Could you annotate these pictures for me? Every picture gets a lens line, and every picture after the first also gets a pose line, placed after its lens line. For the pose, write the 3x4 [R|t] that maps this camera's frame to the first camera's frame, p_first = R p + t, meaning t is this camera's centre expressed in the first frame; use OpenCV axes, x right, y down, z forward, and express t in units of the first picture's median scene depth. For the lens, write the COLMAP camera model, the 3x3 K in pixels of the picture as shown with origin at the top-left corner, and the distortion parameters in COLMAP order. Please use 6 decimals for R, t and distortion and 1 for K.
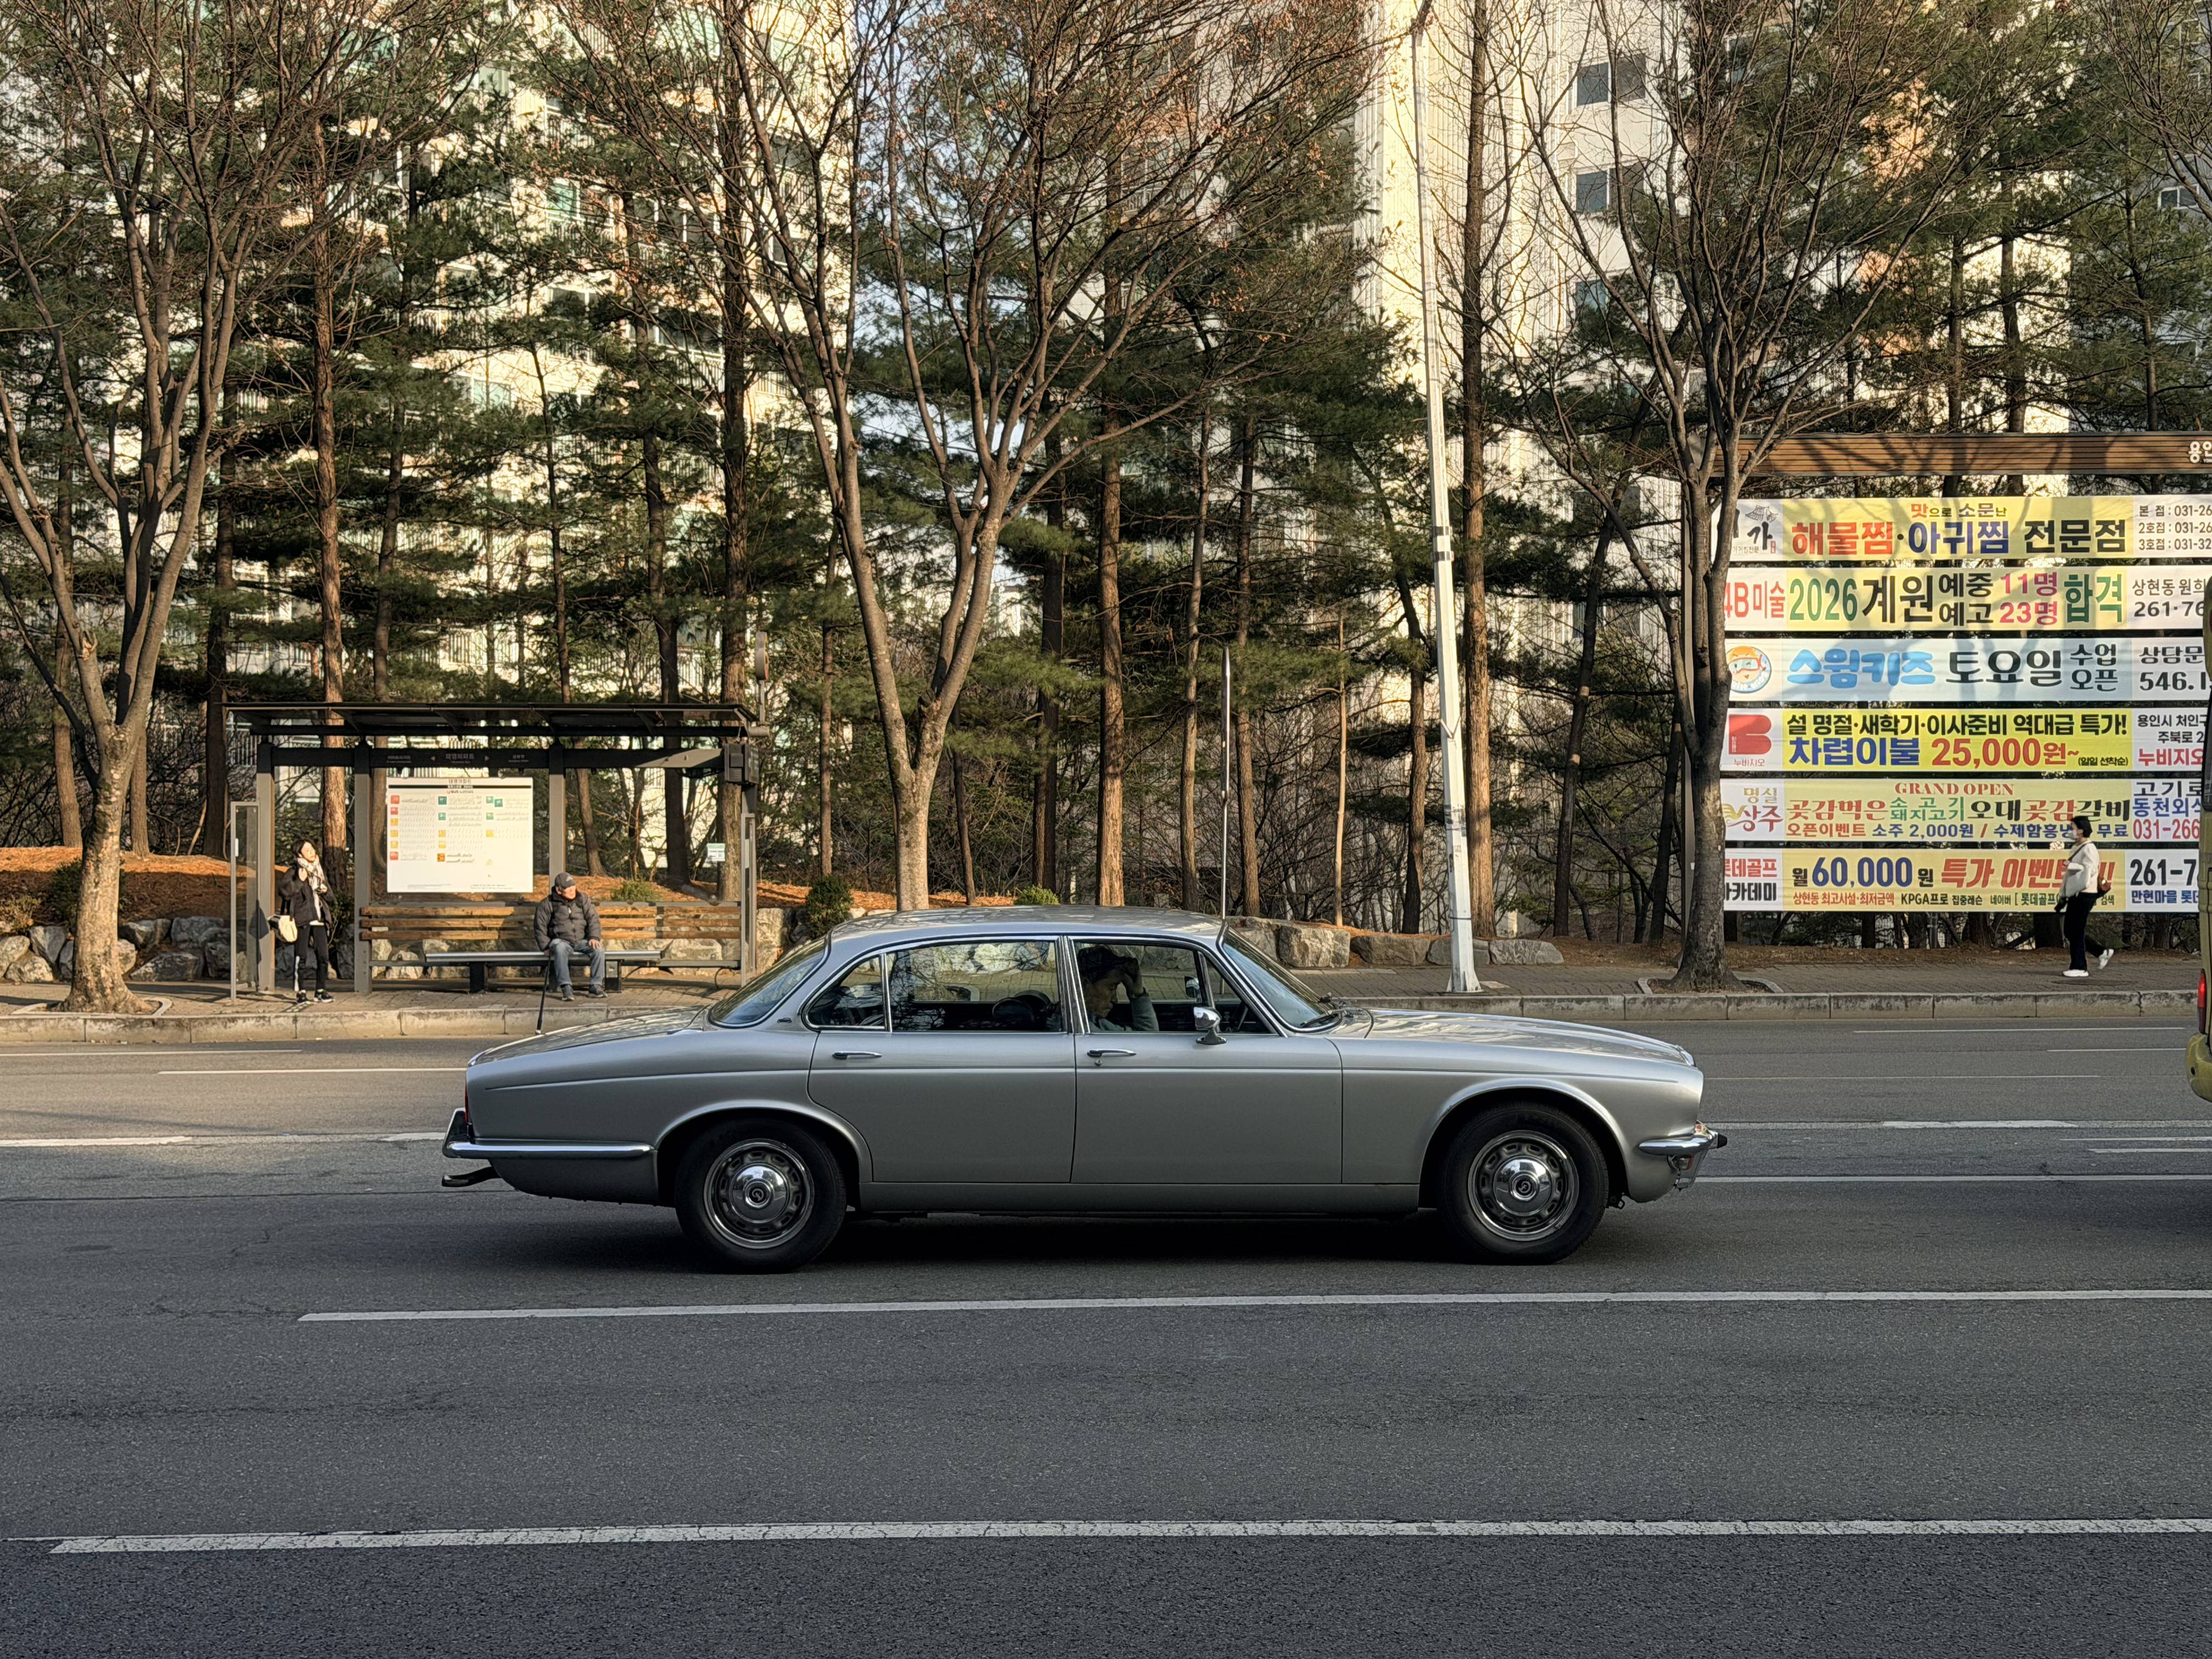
lens RADIAL K [[3230.5, 0, 1106.1], [0, 3230.5, 841.1], [0, 0, 1]] dist [0.111797, 0.000000]
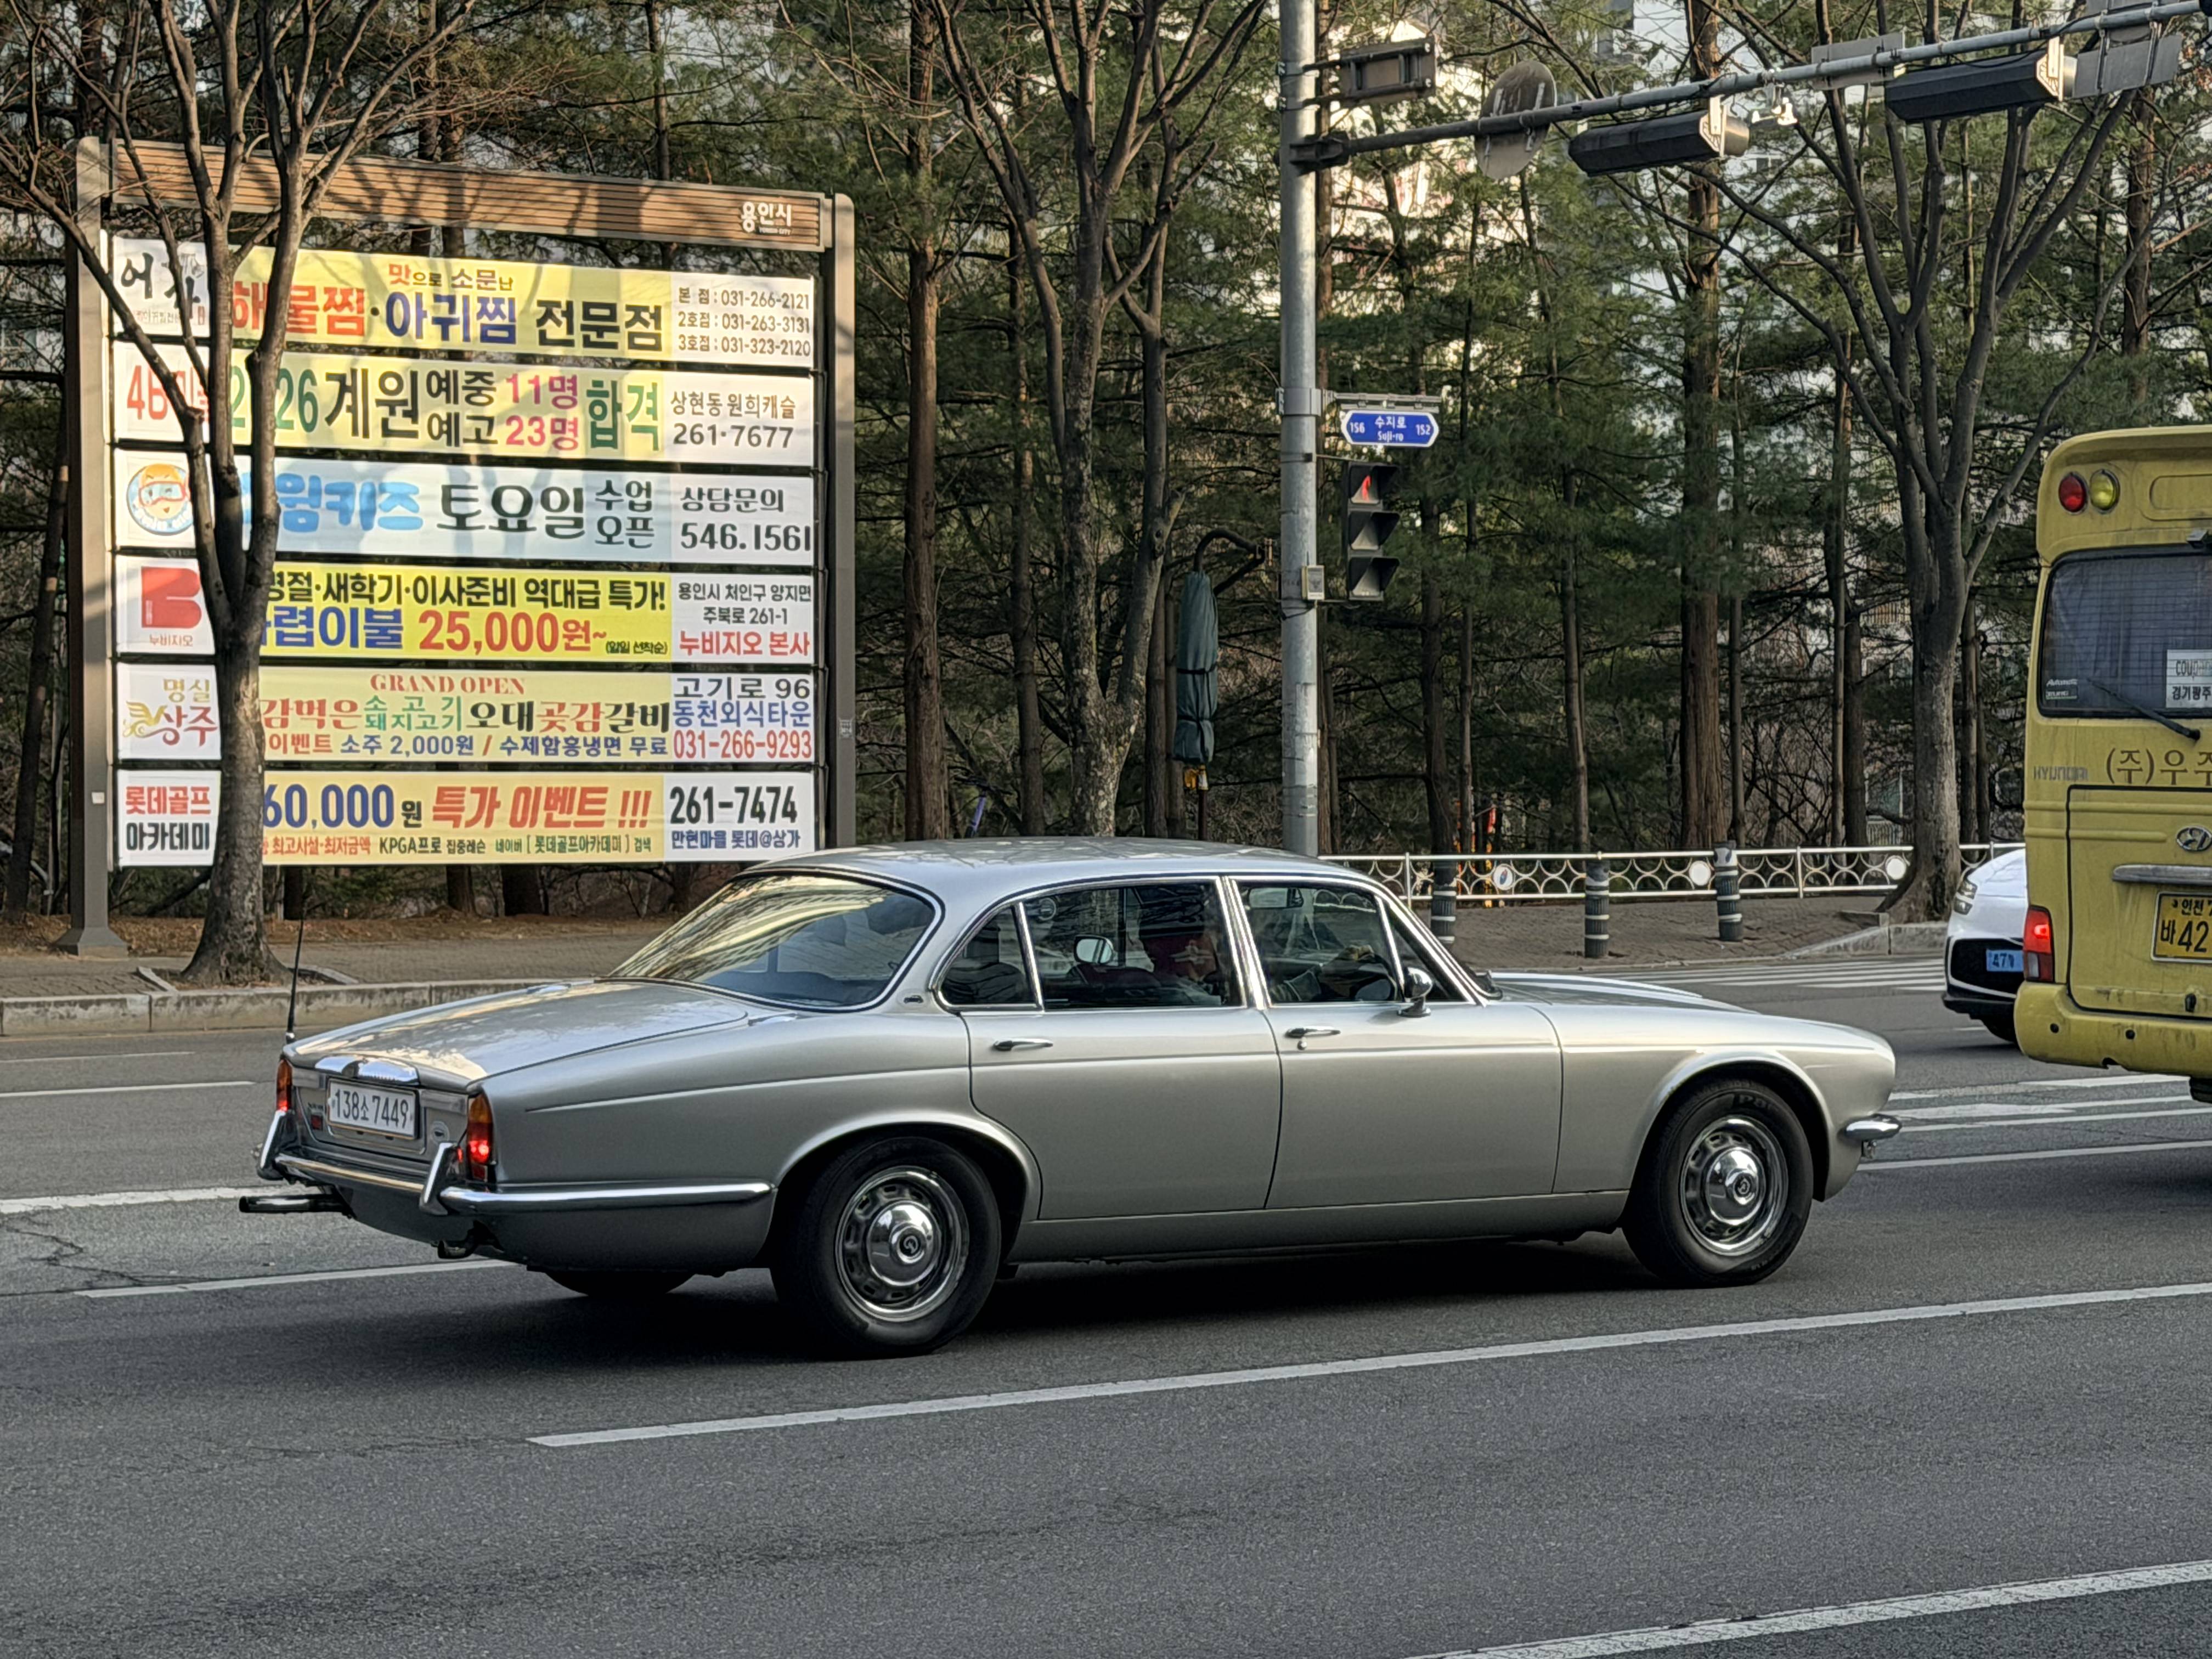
lens RADIAL K [[5231.6, 0, 1106.7], [0, 5231.6, 823.4], [0, 0, 1]] dist [0.091483, 0.000000]
pose [[0.822555, -0.004795, 0.568665, -0.252984], [-0.001102, 0.999949, 0.010026, 0.002030], [-0.568684, -0.008874, 0.822508, 0.013685]]
